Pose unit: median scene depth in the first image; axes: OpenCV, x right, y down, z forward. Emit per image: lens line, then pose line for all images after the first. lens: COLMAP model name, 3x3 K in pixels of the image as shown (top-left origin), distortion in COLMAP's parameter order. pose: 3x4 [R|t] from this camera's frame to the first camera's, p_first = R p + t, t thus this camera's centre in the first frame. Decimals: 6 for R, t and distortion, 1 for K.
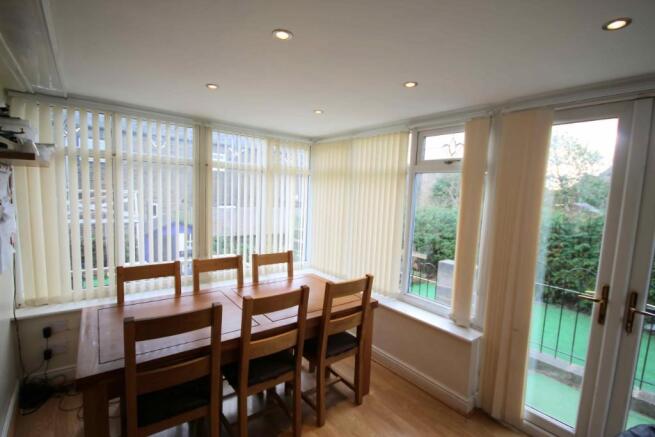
lens RADIAL K [[302.0, 0, 327.5], [0, 302.0, 218.5], [0, 0, 1]] dist [0.002433, 0.000089]
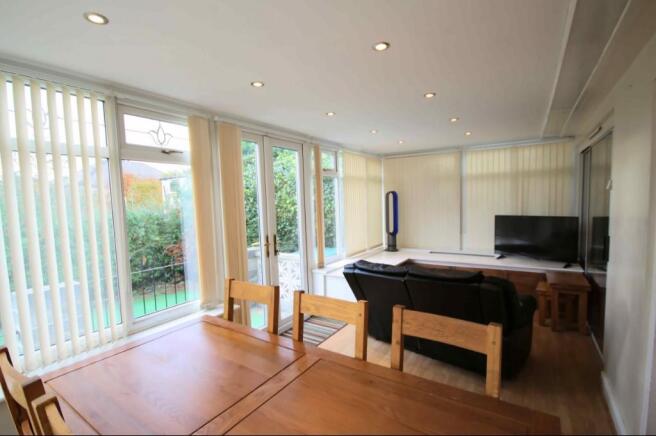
lens RADIAL K [[302.5, 0, 328.0], [0, 302.5, 218.0], [0, 0, 1]] dist [0.002433, 0.000089]
pose [[-0.320360, -0.105686, 0.941382, -0.638789], [0.084105, 0.986659, 0.139390, -0.077147], [-0.943555, 0.123830, -0.307197, 0.842550]]
